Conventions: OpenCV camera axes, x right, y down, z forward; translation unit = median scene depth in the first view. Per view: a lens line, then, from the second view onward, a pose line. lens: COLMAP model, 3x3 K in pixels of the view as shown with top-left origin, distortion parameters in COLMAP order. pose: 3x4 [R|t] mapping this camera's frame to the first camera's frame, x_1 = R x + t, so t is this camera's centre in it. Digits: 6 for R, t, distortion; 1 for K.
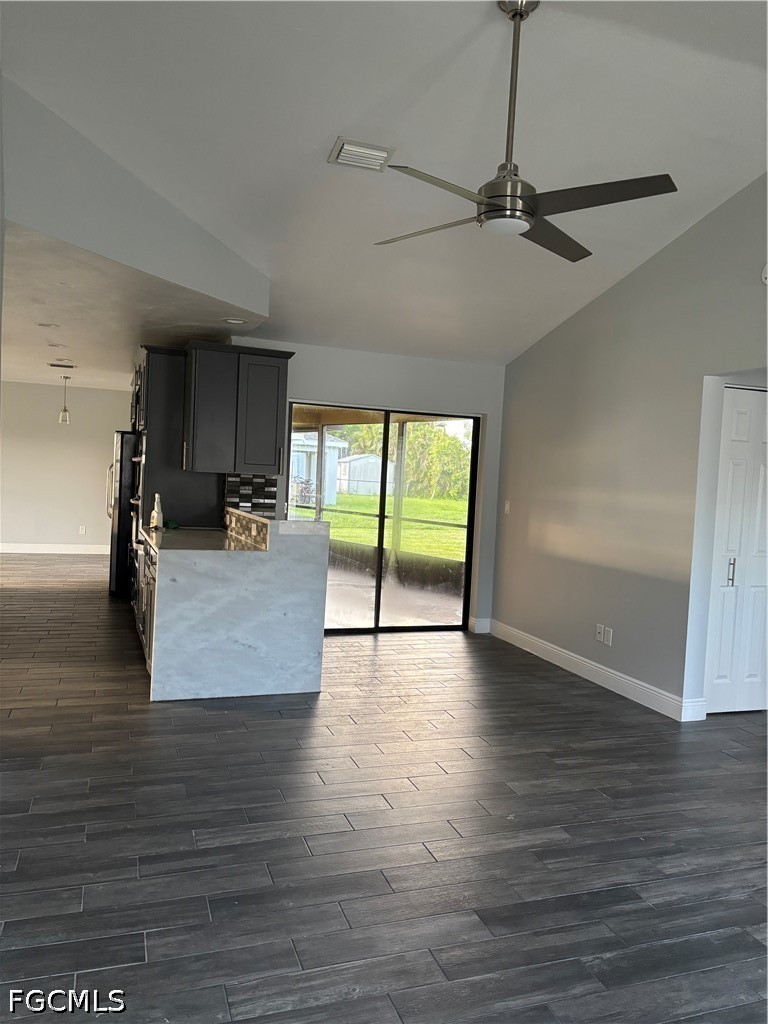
lens RADIAL K [[770.4, 0, 384.3], [0, 770.4, 506.8], [0, 0, 1]] dist [0.047170, -0.050862]
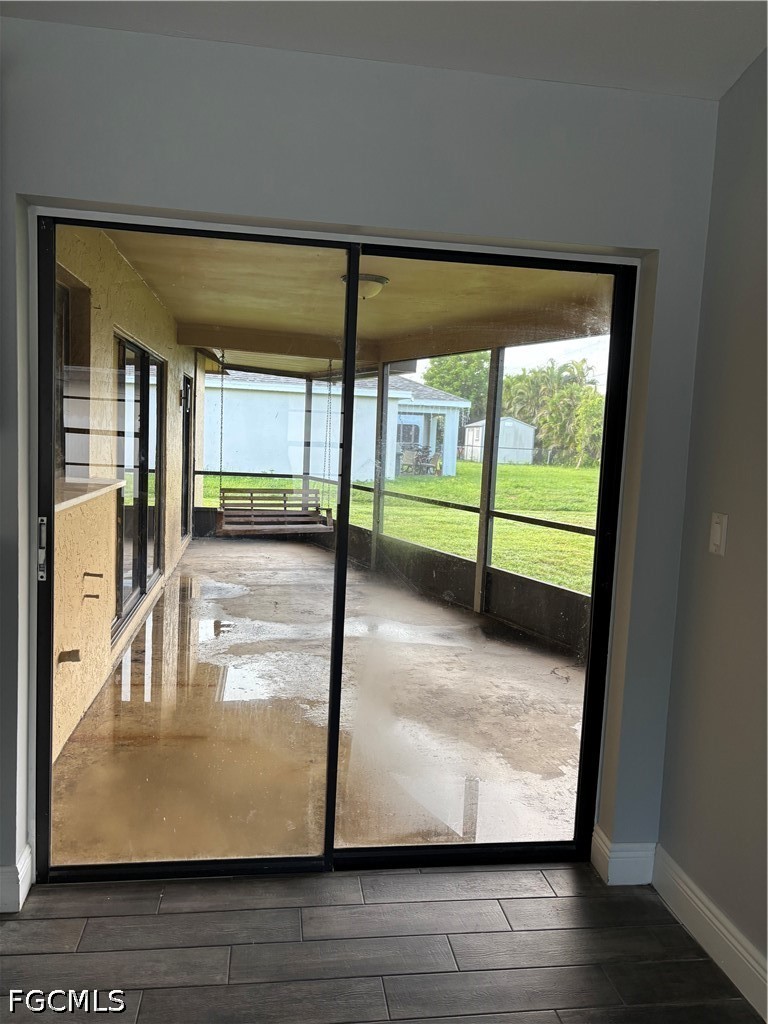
lens RADIAL K [[770.4, 0, 379.2], [0, 770.4, 515.4], [0, 0, 1]] dist [0.047170, -0.050862]
pose [[0.980538, 0.011841, -0.195973, 0.019234], [-0.001180, 0.998517, 0.054430, -0.005452], [0.196327, -0.053140, 0.979097, 0.148884]]
